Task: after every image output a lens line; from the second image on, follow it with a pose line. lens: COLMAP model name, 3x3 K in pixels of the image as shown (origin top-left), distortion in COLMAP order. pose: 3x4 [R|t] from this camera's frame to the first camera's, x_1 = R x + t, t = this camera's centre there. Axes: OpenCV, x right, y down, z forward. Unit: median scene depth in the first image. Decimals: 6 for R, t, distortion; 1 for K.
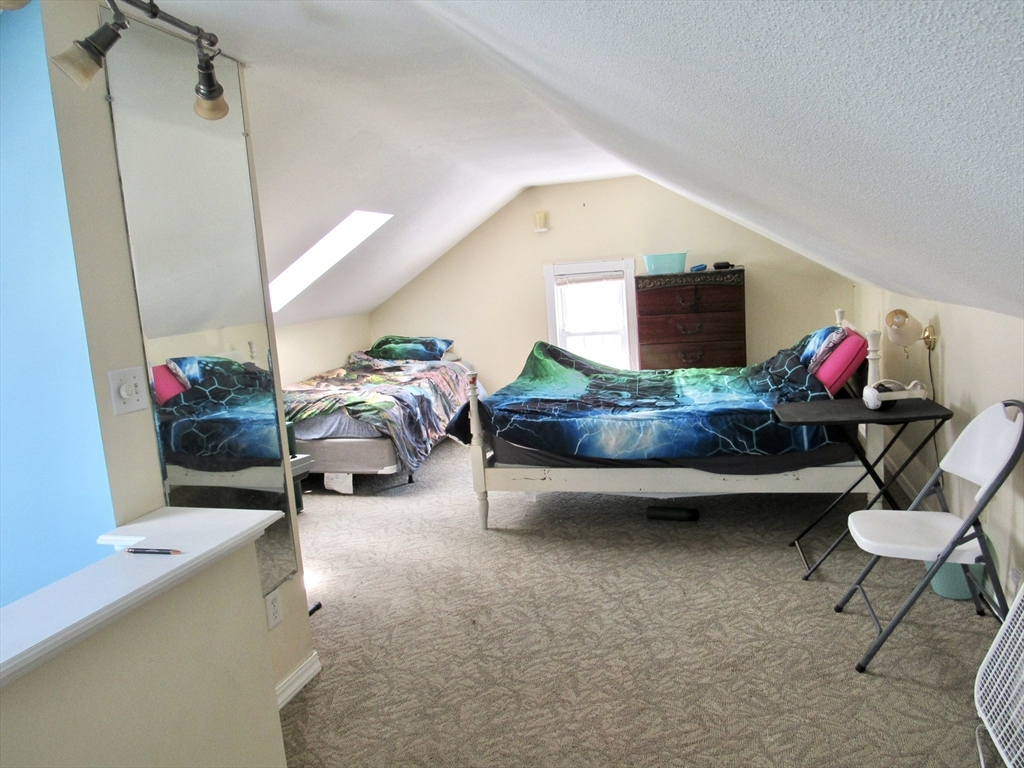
lens RADIAL K [[737.3, 0, 513.6], [0, 737.3, 383.0], [0, 0, 1]] dist [-0.008433, -0.004197]
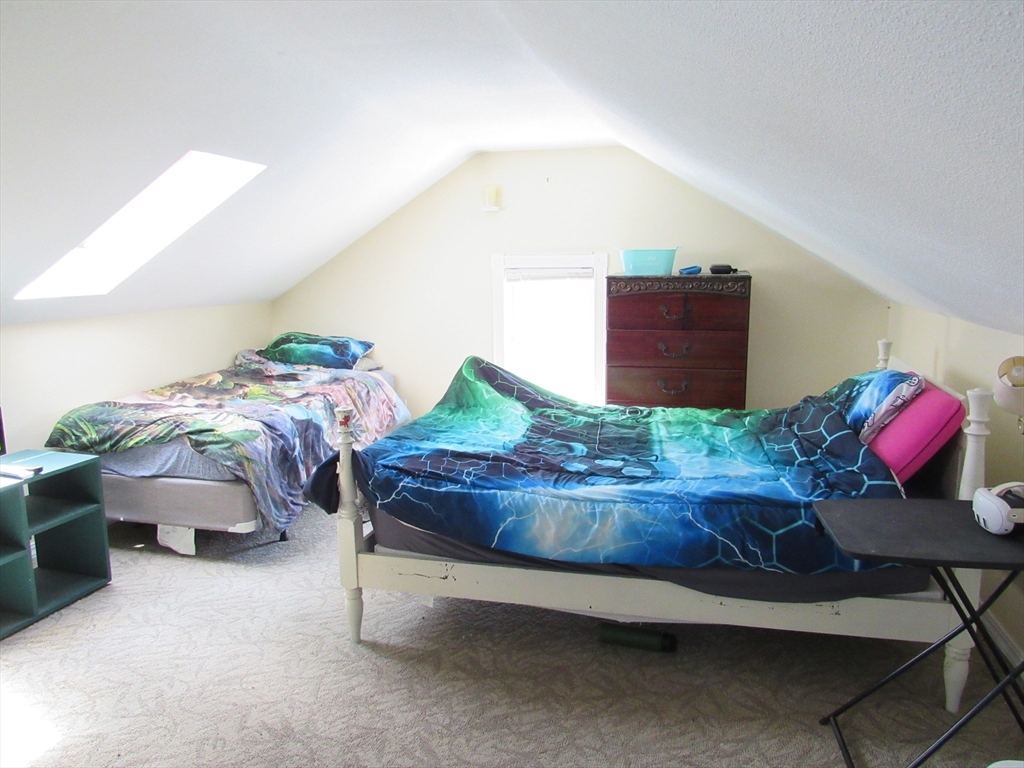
lens RADIAL K [[737.3, 0, 511.2], [0, 737.3, 384.9], [0, 0, 1]] dist [-0.008433, -0.004197]
pose [[0.997700, 0.058605, 0.034068, 0.060372], [-0.058998, 0.998202, 0.010632, -0.045203], [-0.033384, -0.012617, 0.999363, 0.312204]]
